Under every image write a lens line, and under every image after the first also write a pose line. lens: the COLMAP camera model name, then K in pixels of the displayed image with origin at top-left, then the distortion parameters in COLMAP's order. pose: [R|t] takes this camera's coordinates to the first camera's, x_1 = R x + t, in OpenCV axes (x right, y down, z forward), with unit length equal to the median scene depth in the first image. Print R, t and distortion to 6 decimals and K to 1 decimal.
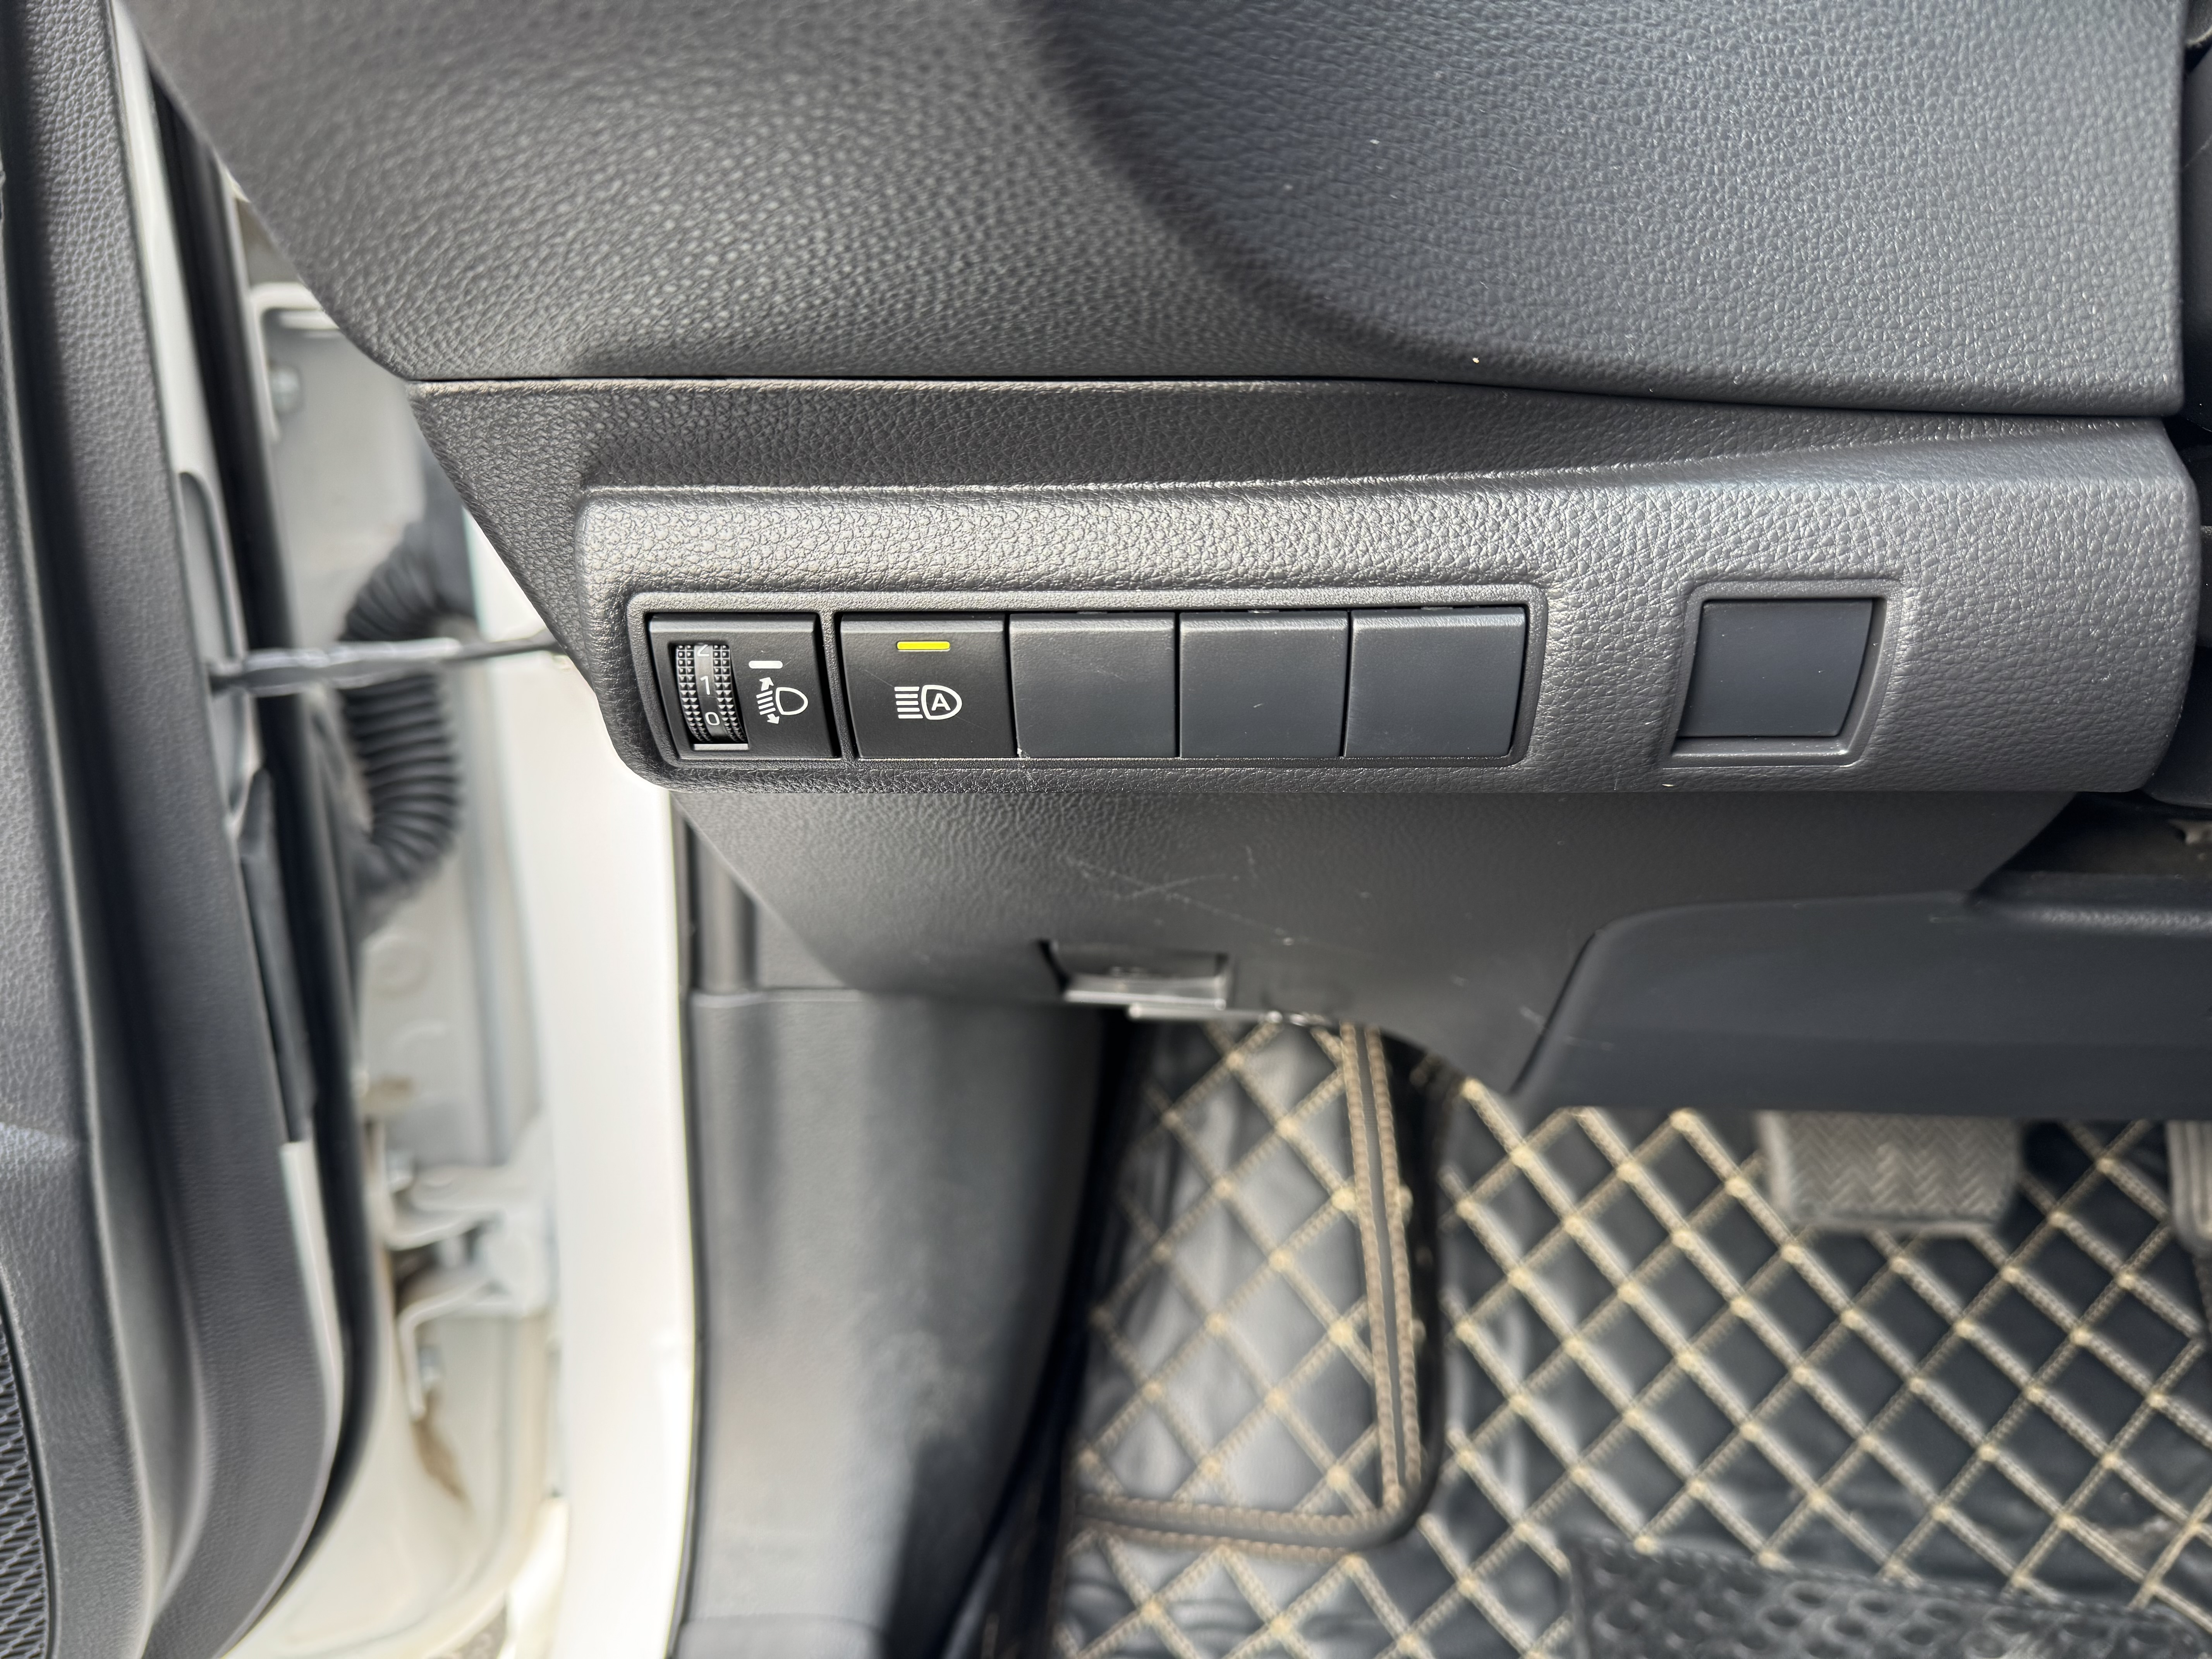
lens RADIAL K [[1560.4, 0, 1050.3], [0, 1560.4, 870.9], [0, 0, 1]] dist [-0.002828, -0.017008]
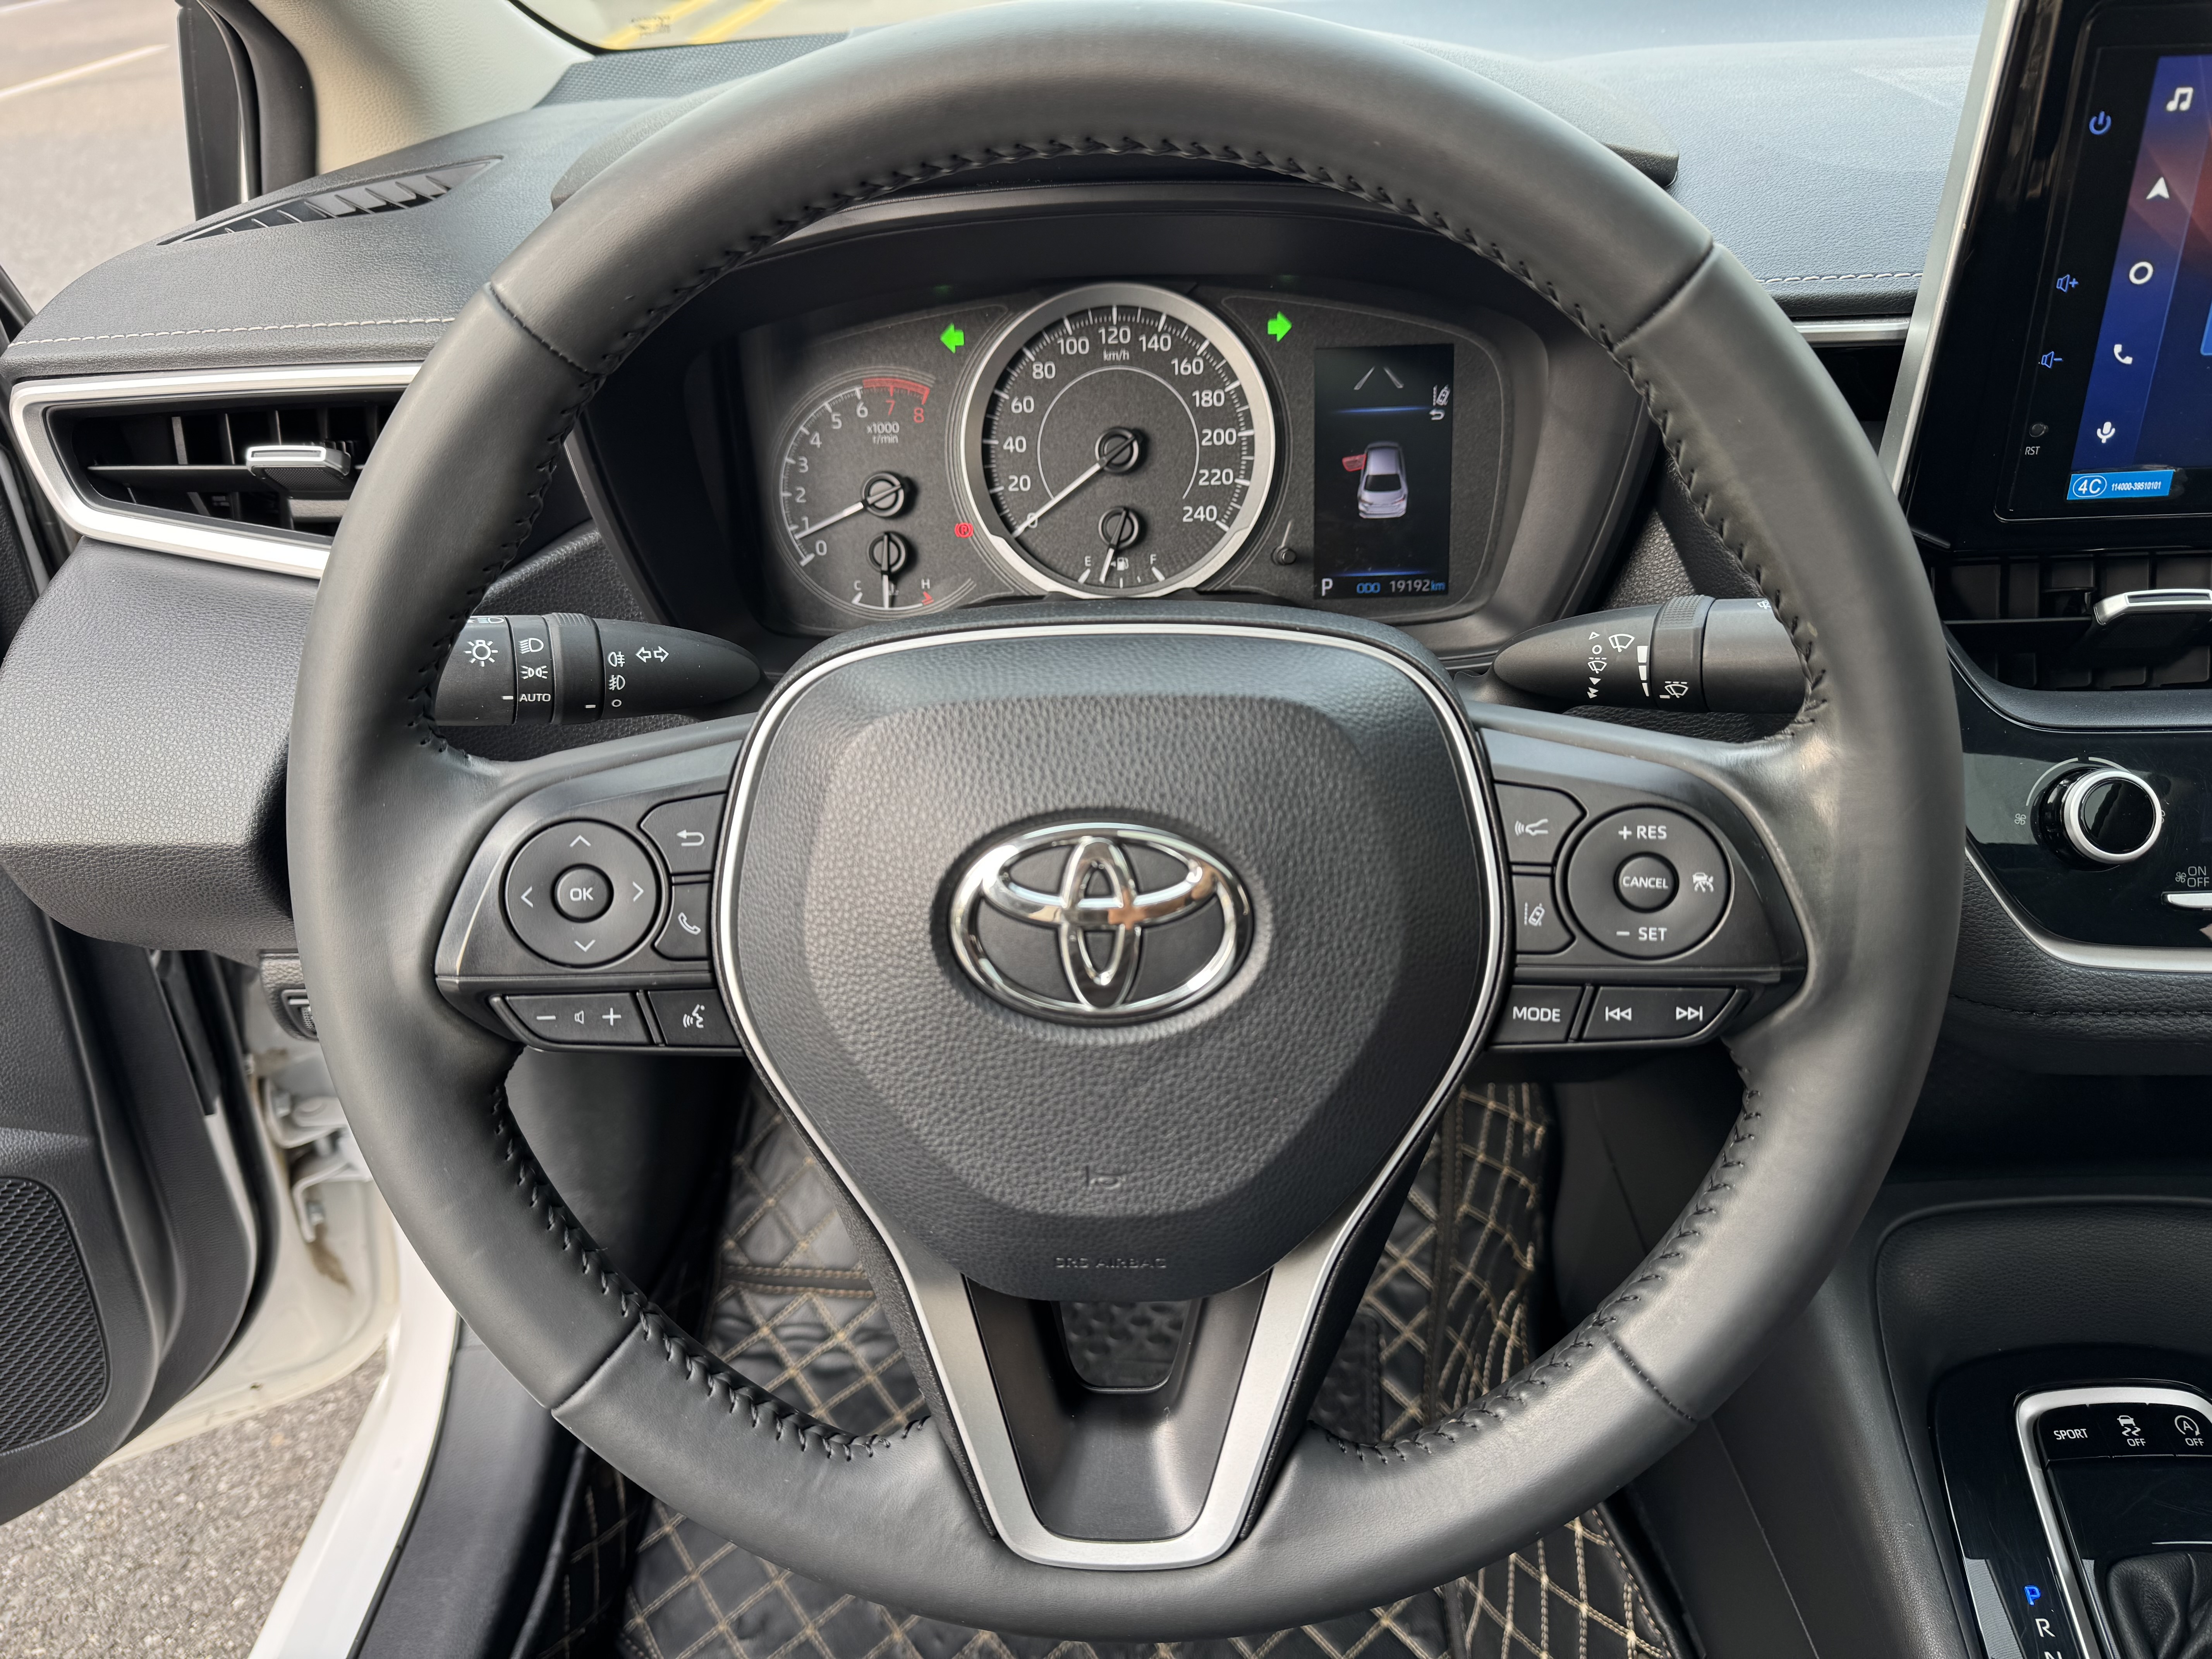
lens RADIAL K [[1560.4, 0, 1068.4], [0, 1560.4, 830.8], [0, 0, 1]] dist [-0.002828, -0.017008]
pose [[0.999260, -0.036432, 0.012371, 0.393050], [0.034268, 0.988929, 0.144381, -0.293539], [-0.017494, -0.143851, 0.989445, -0.600381]]
